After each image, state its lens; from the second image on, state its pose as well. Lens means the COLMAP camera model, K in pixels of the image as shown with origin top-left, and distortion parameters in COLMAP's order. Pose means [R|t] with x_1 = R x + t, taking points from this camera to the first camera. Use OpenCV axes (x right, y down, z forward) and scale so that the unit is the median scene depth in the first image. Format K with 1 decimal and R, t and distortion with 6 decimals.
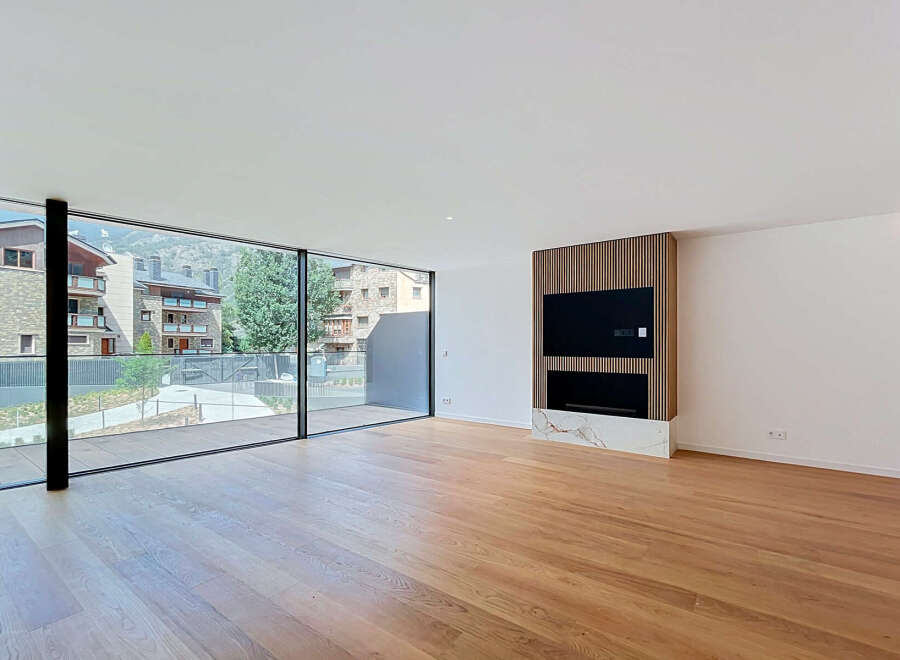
lens RADIAL K [[472.8, 0, 449.9], [0, 472.8, 346.1], [0, 0, 1]] dist [0.000109, -0.000136]
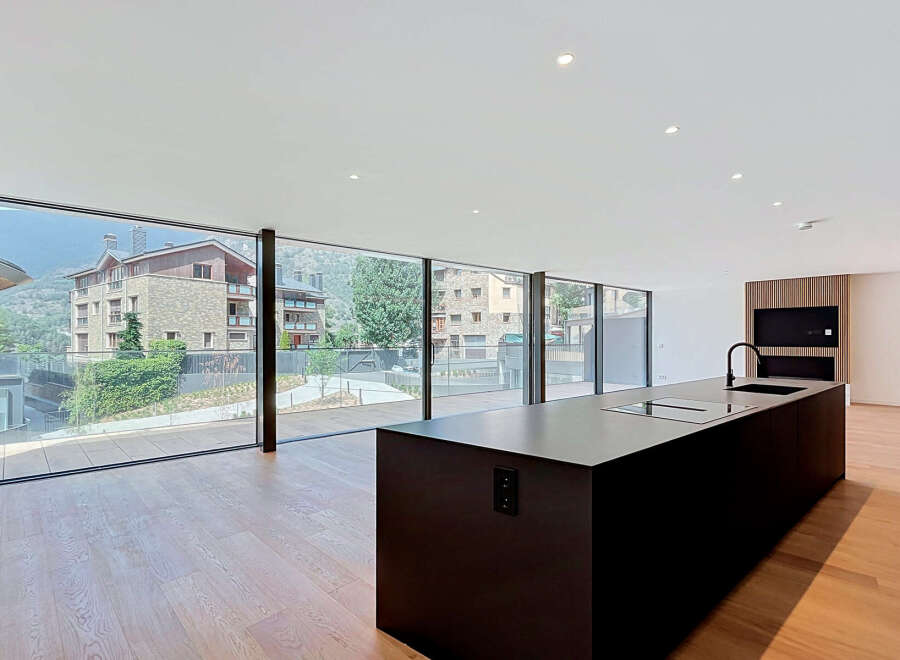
lens RADIAL K [[461.6, 0, 447.2], [0, 461.6, 340.4], [0, 0, 1]] dist [0.000160, -0.000207]
pose [[0.991493, -0.001406, -0.130152, -0.085359], [0.001023, 0.999995, -0.003004, 0.000388], [0.130156, 0.002846, 0.991489, -0.095206]]
